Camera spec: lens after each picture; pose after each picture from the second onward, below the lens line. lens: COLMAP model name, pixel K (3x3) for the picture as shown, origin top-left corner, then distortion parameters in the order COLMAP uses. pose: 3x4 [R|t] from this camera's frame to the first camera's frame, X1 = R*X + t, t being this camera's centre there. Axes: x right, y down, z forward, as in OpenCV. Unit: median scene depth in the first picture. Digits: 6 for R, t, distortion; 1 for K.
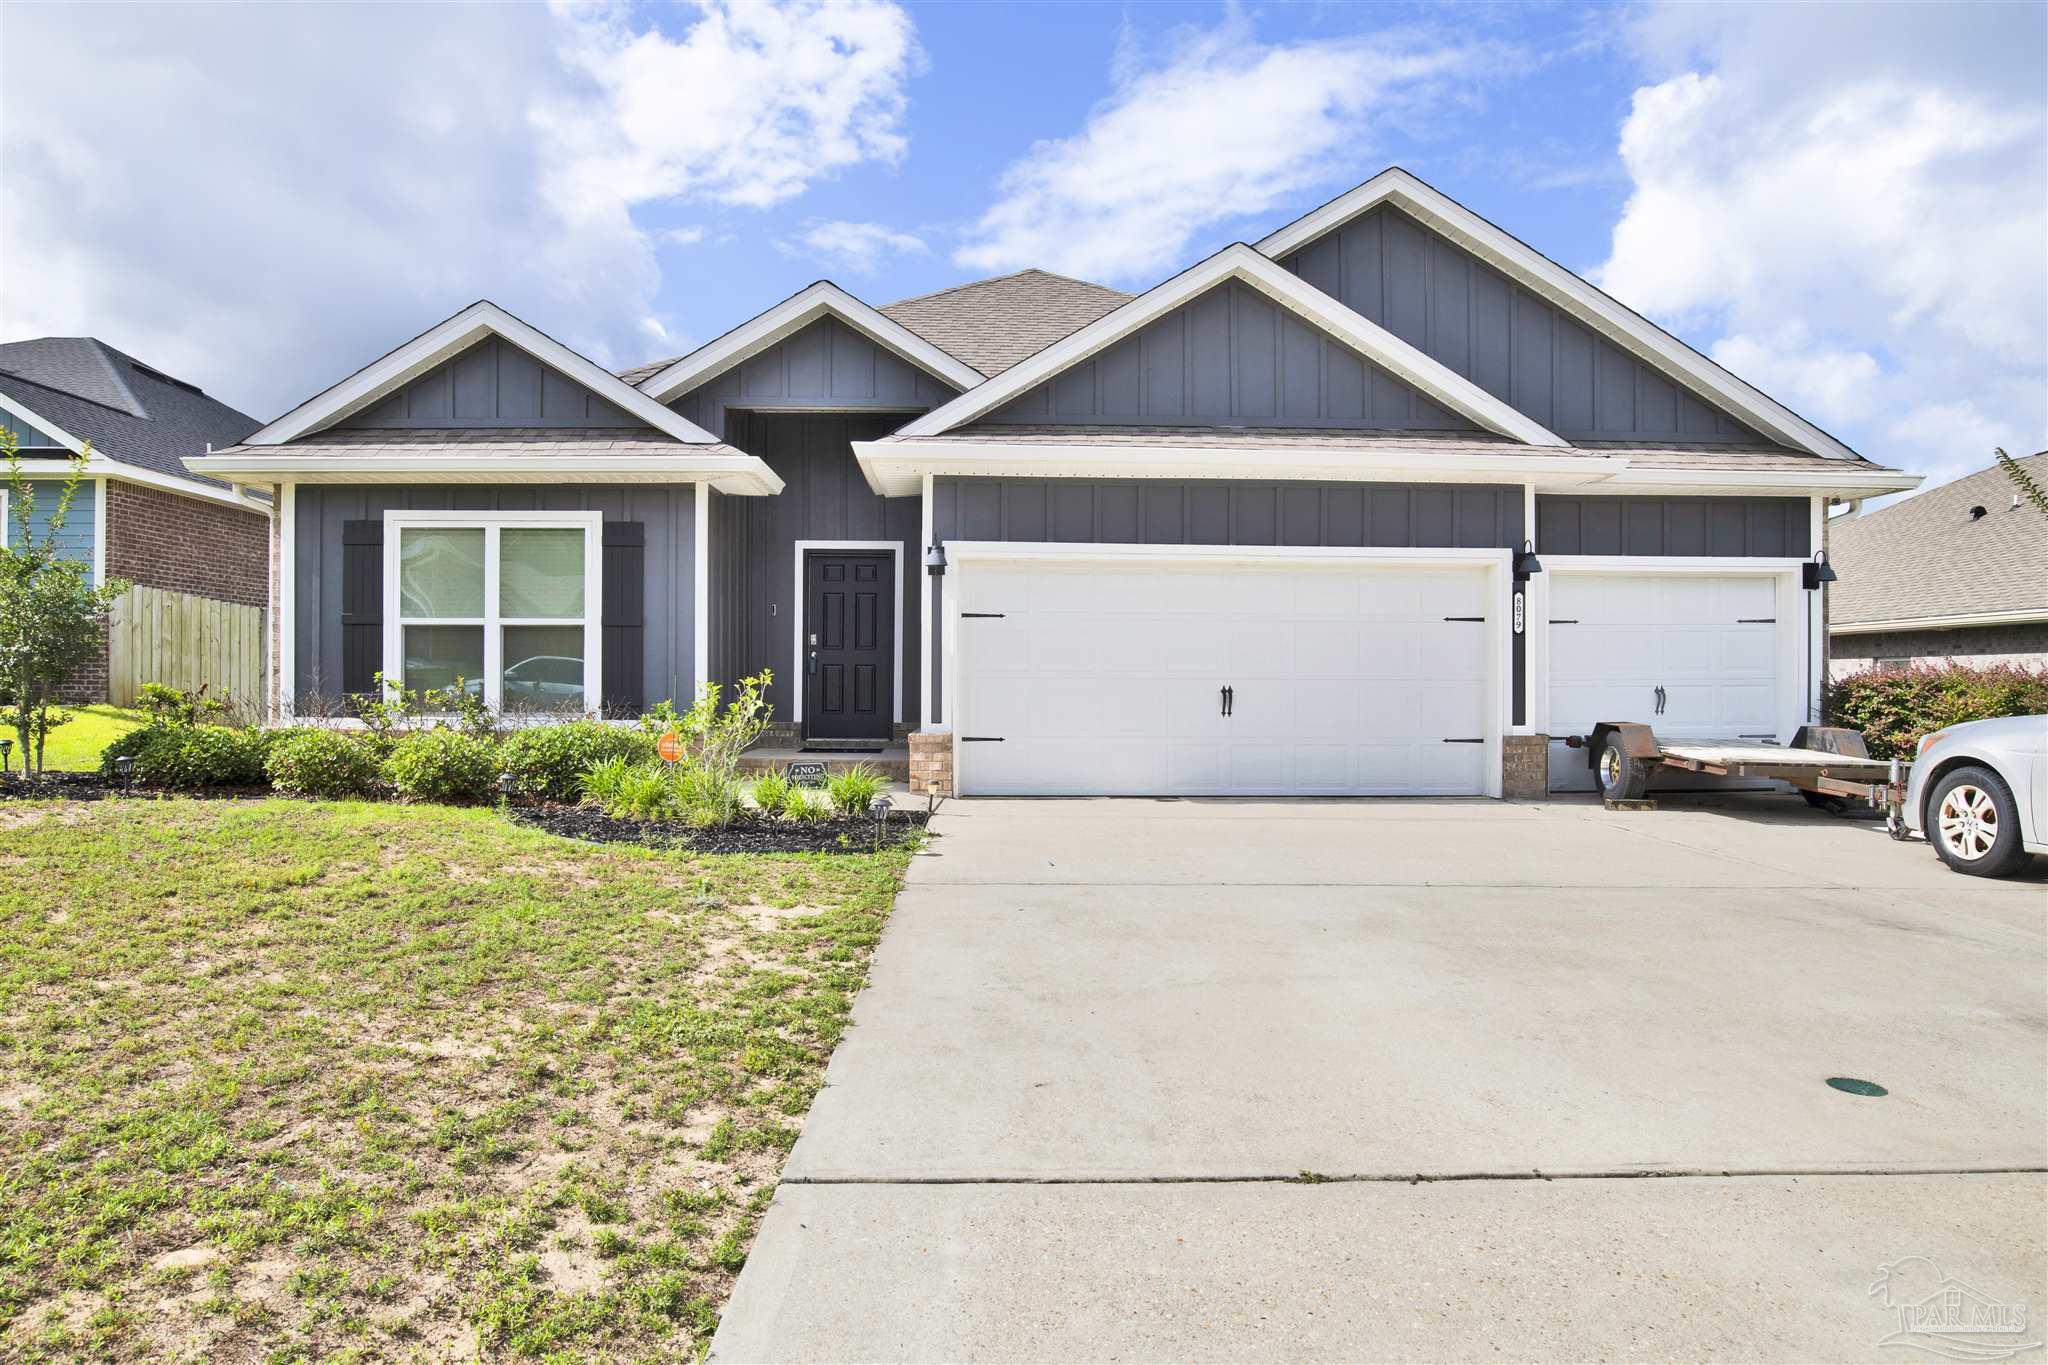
lens RADIAL K [[1220.4, 0, 889.4], [0, 1220.4, 683.4], [0, 0, 1]] dist [-0.007089, -0.002435]
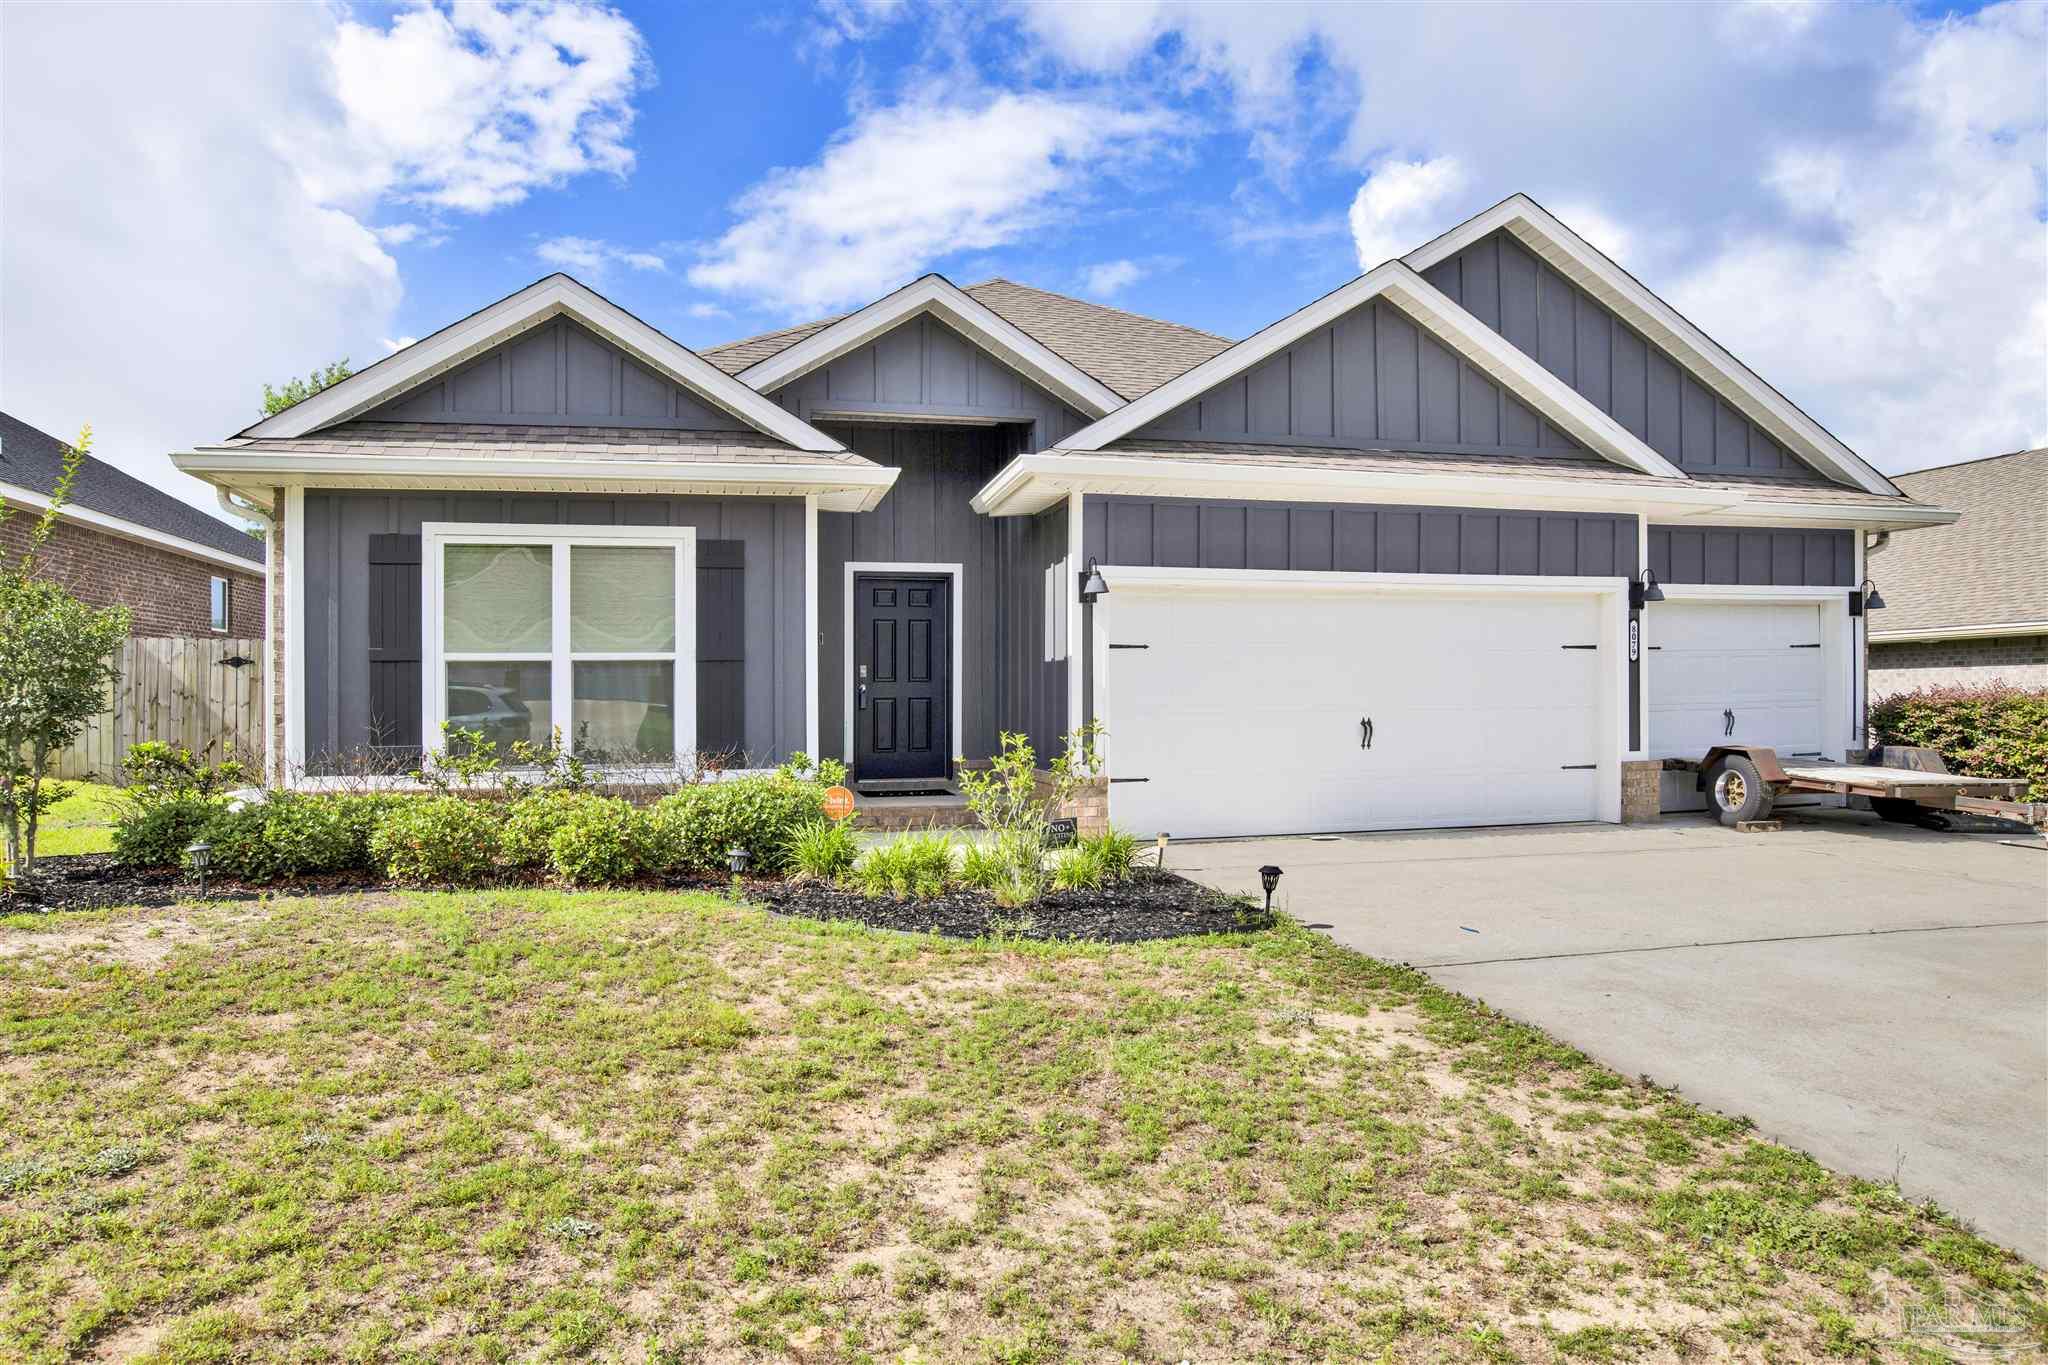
lens RADIAL K [[1220.4, 0, 889.4], [0, 1220.4, 683.4], [0, 0, 1]] dist [-0.007089, -0.002435]
pose [[0.976351, -0.013249, 0.215786, -0.292136], [0.016820, 0.999750, -0.014720, -0.016412], [-0.215537, 0.018002, 0.976330, 0.135389]]
